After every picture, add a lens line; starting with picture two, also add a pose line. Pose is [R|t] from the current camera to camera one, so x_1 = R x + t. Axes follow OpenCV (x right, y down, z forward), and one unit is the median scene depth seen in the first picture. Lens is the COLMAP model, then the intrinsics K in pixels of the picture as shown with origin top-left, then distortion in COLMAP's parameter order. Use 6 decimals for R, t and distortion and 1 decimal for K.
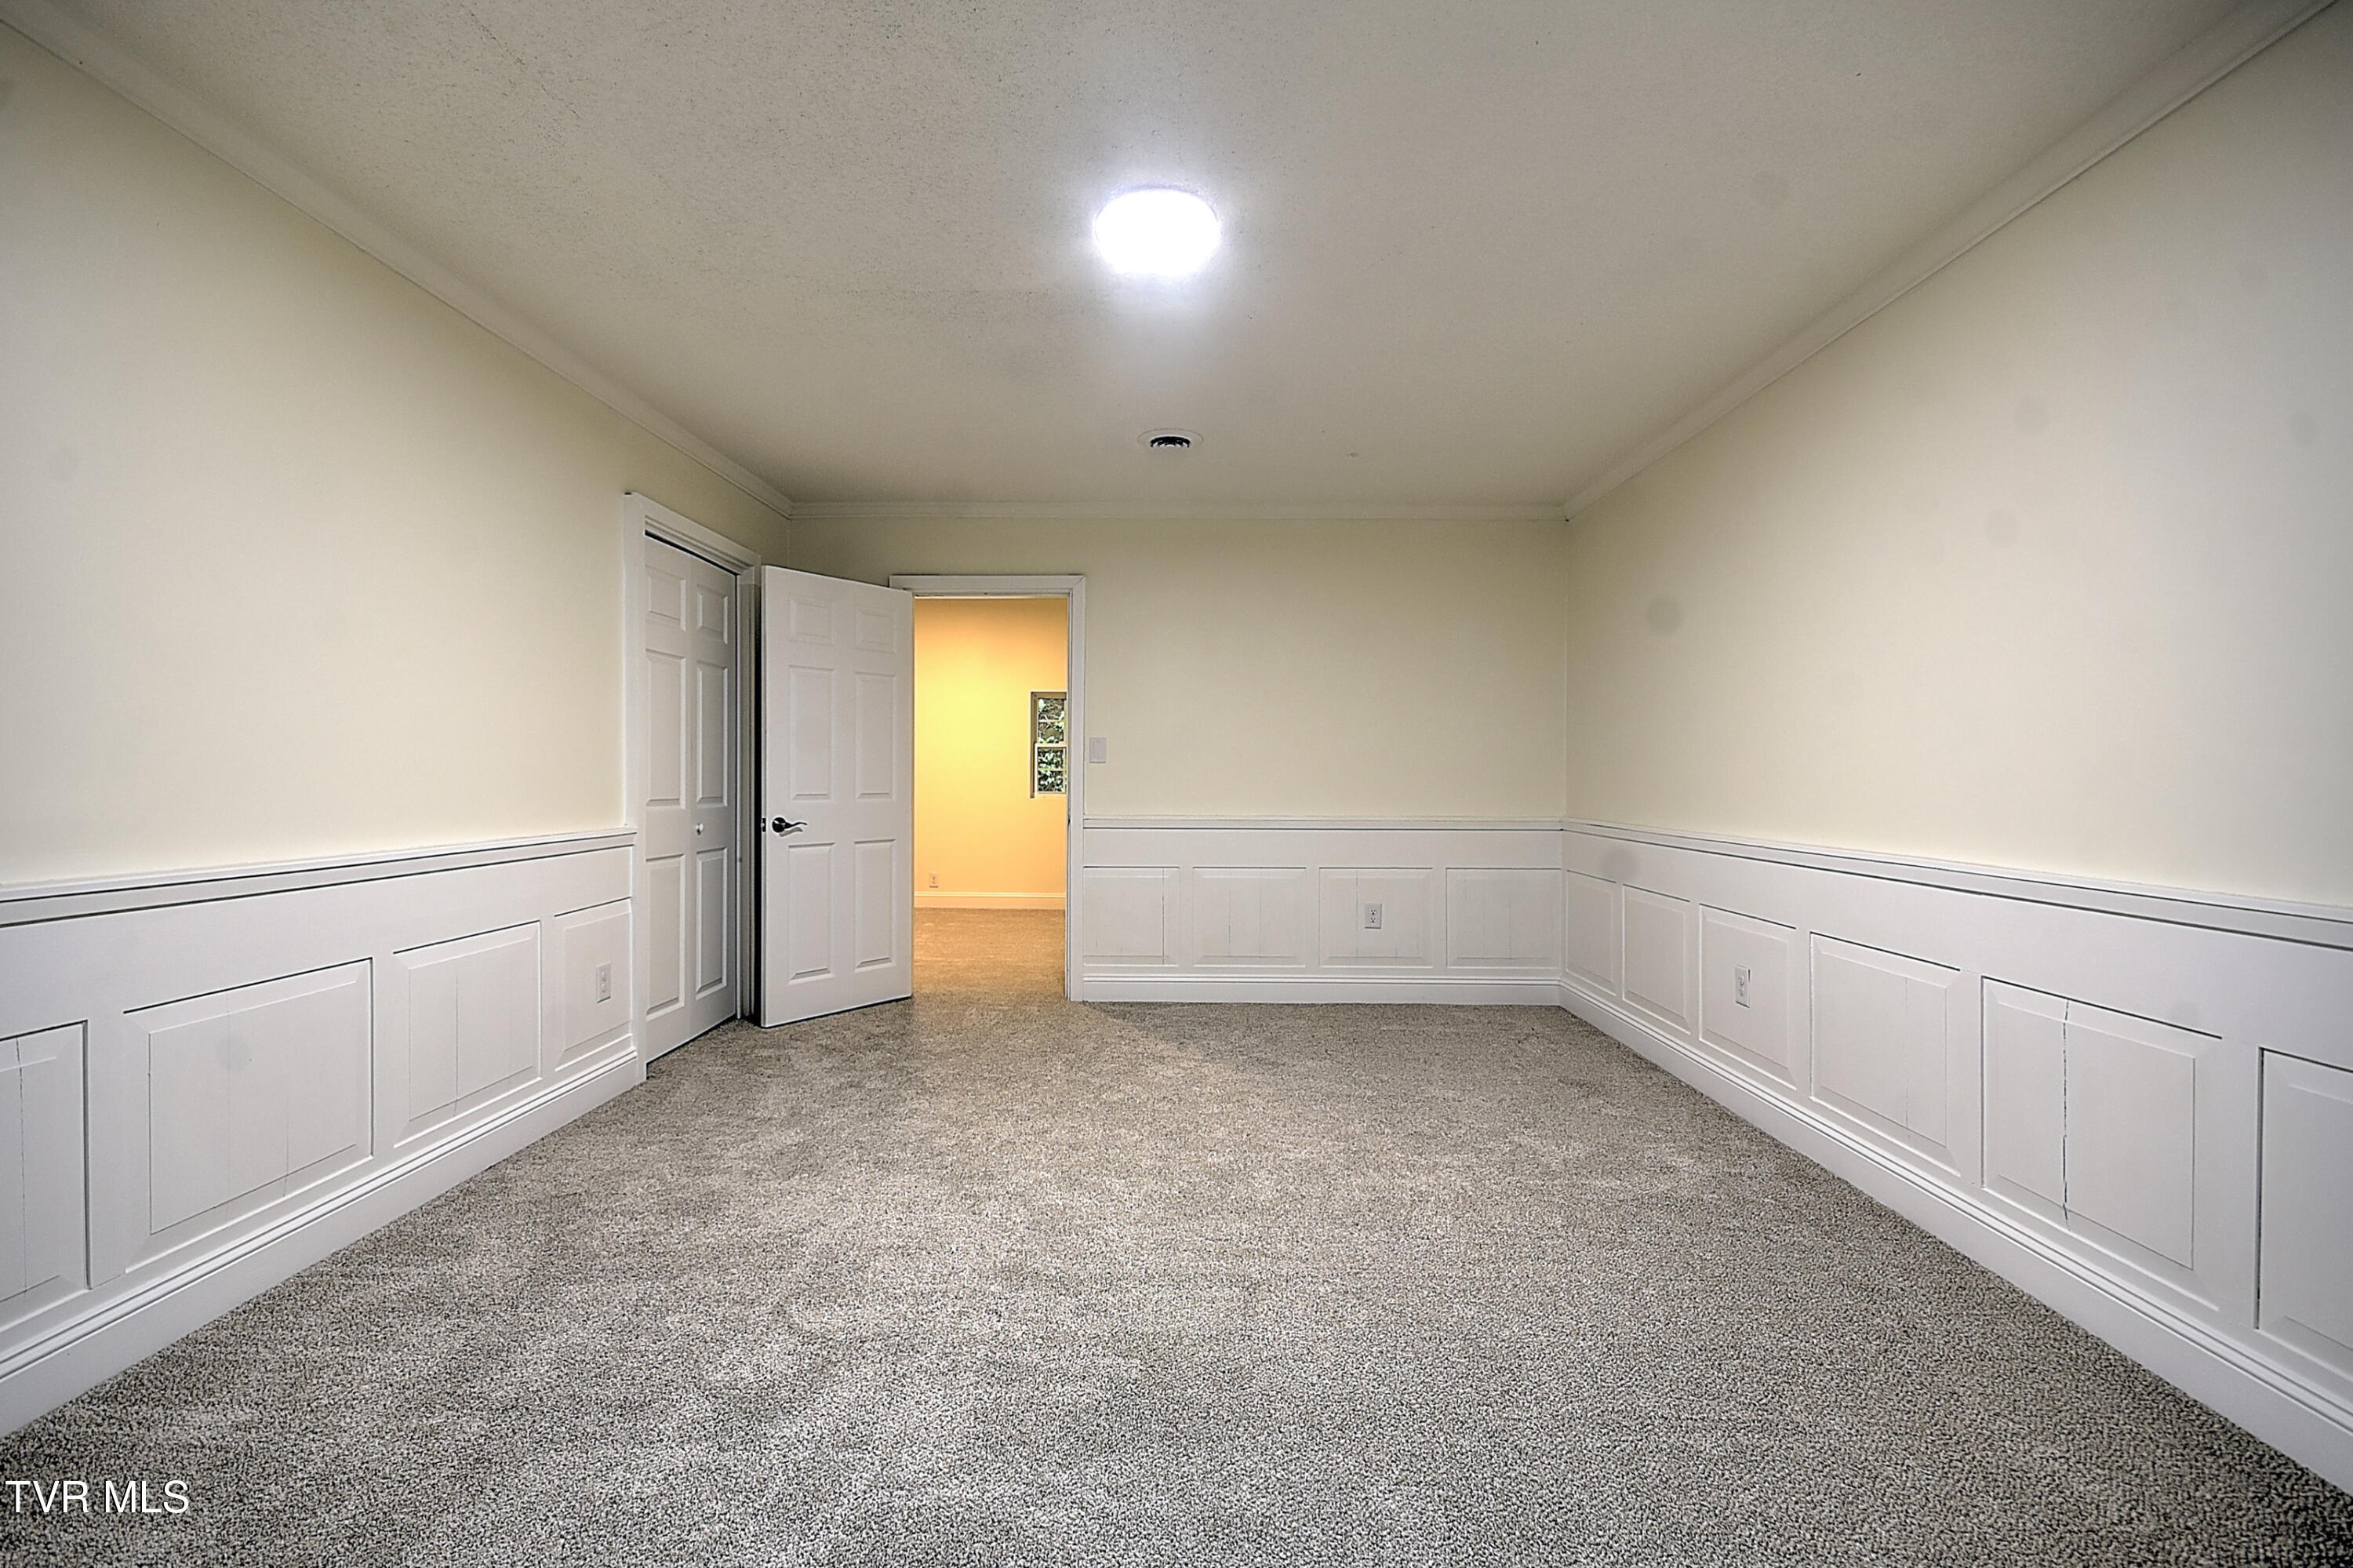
lens RADIAL K [[1036.9, 0, 1180.6], [0, 1036.9, 779.9], [0, 0, 1]] dist [0.002744, 0.000371]
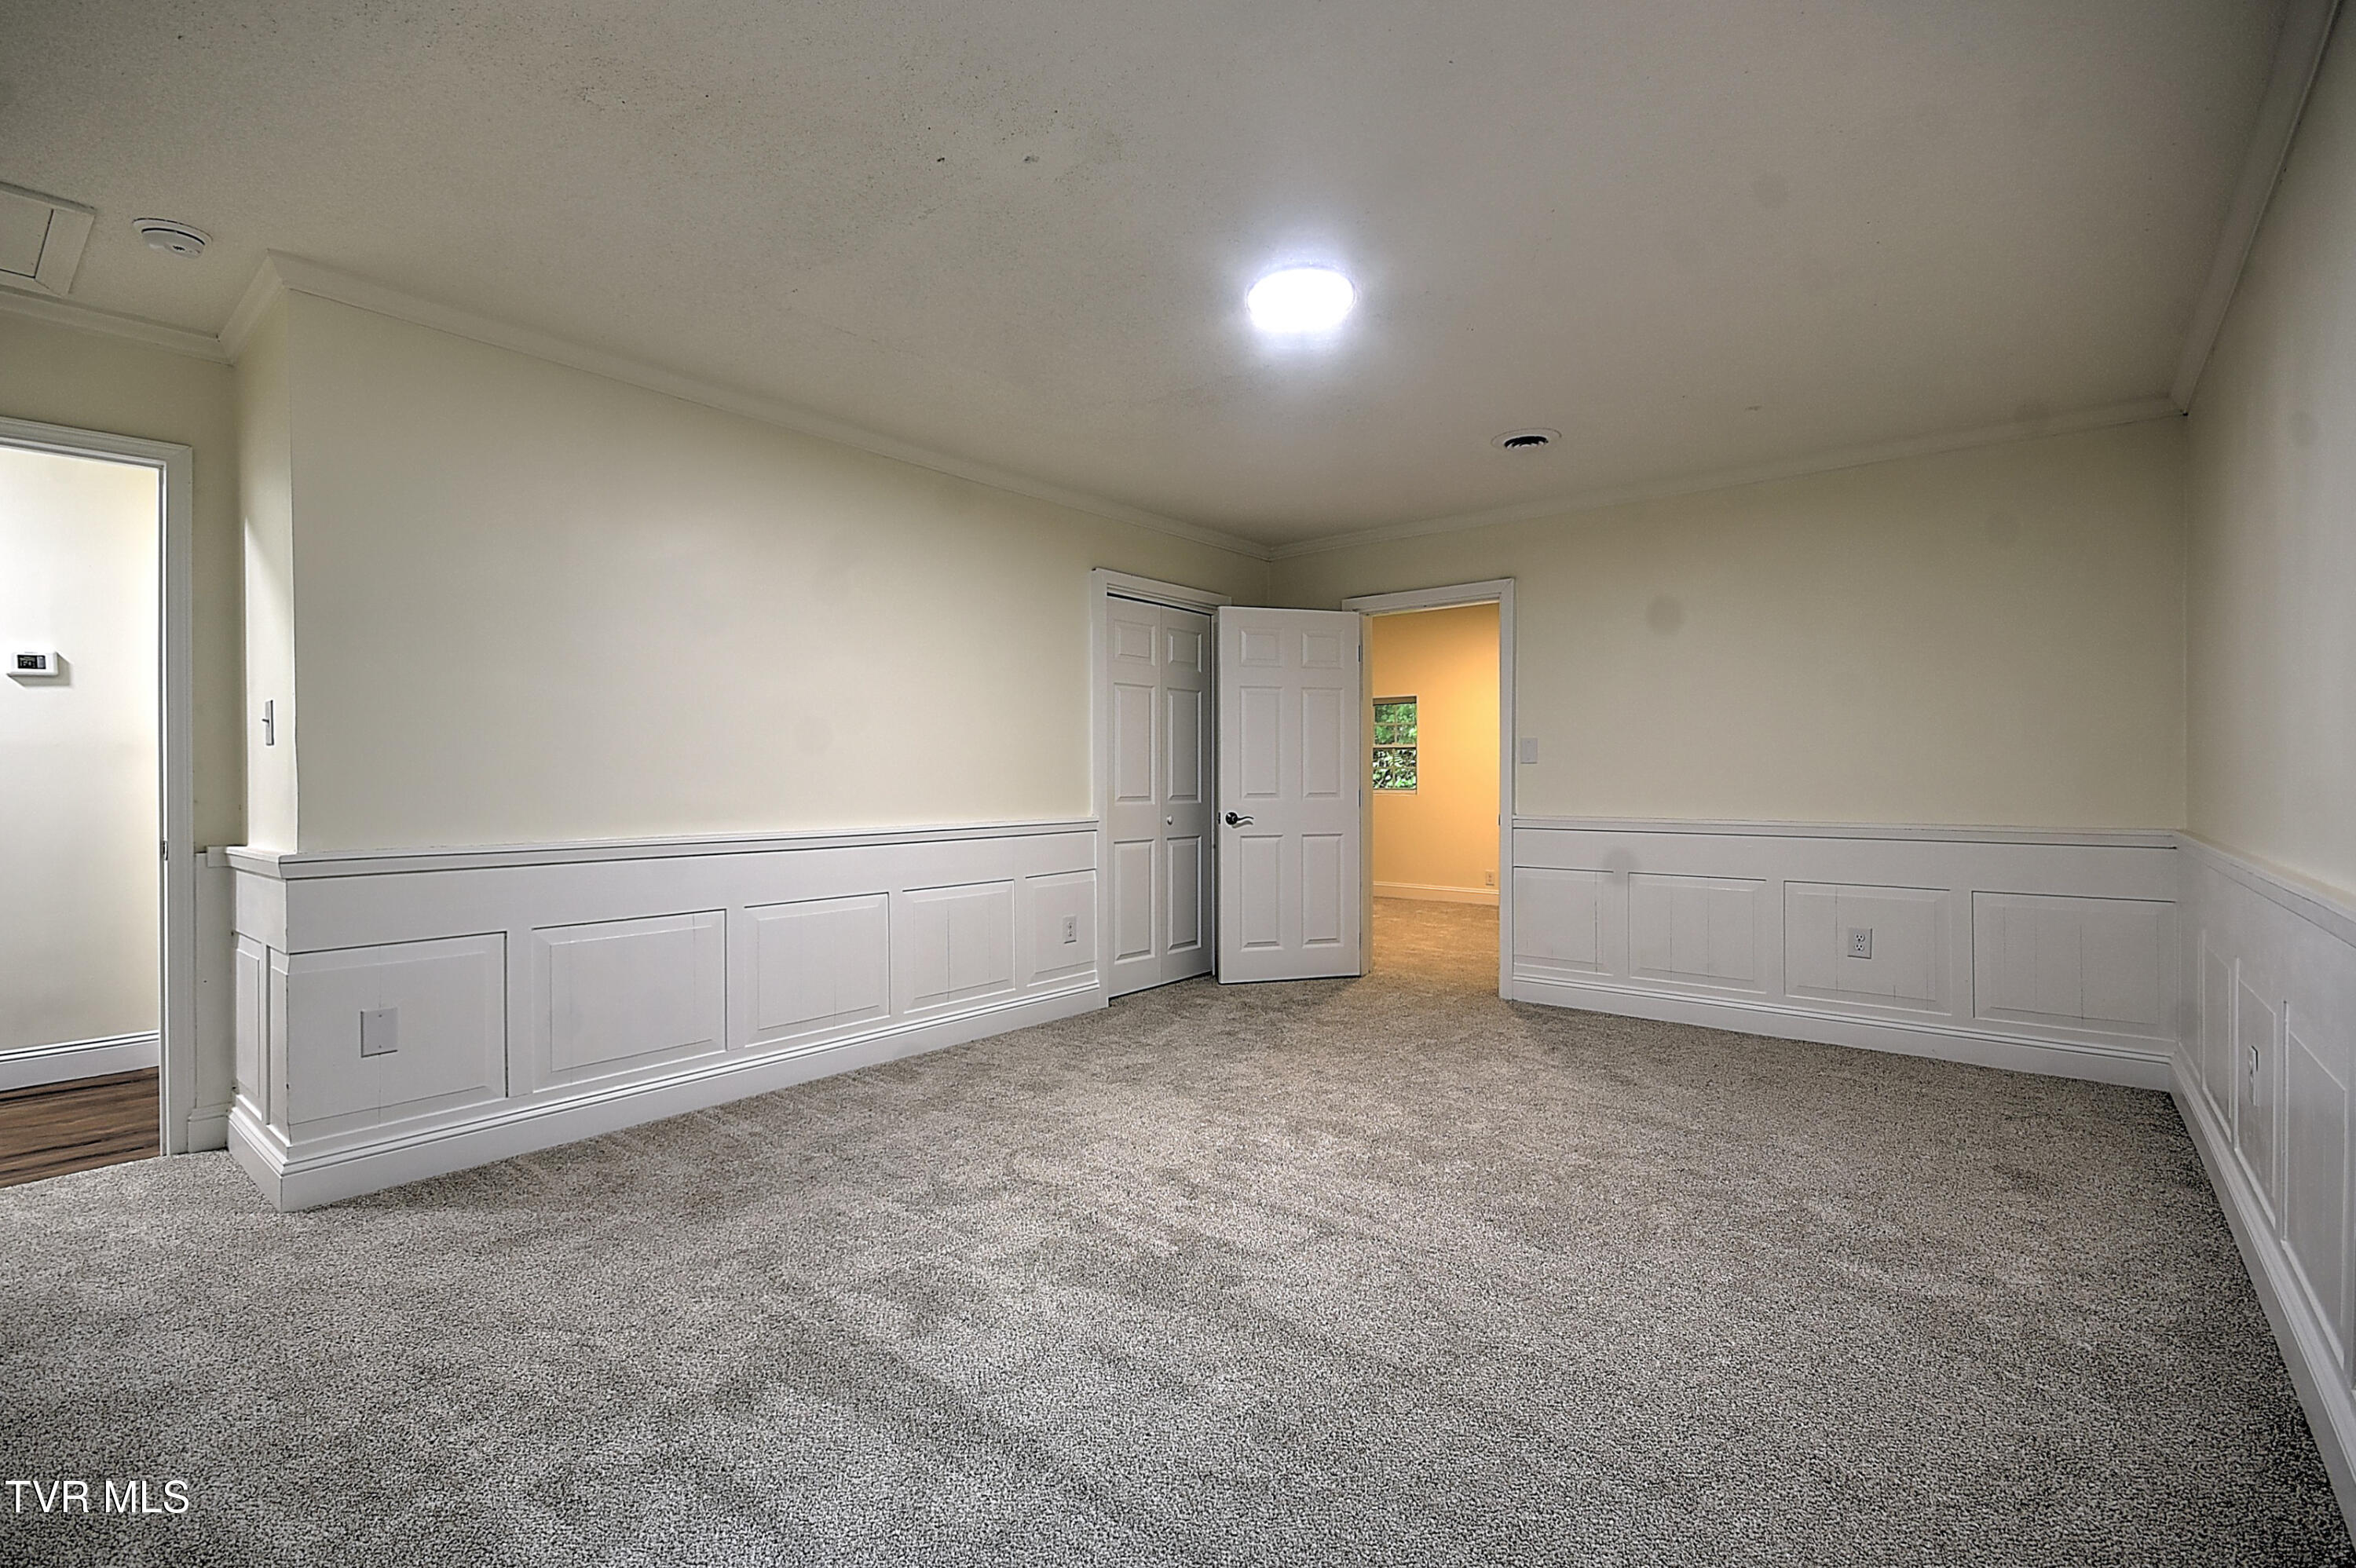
lens RADIAL K [[1038.1, 0, 1192.3], [0, 1038.1, 789.3], [0, 0, 1]] dist [0.002744, 0.000371]
pose [[0.783235, 0.000995, -0.621726, 0.404841], [0.003153, 0.999980, 0.005572, 0.002502], [0.621718, -0.006325, 0.783215, 0.023461]]
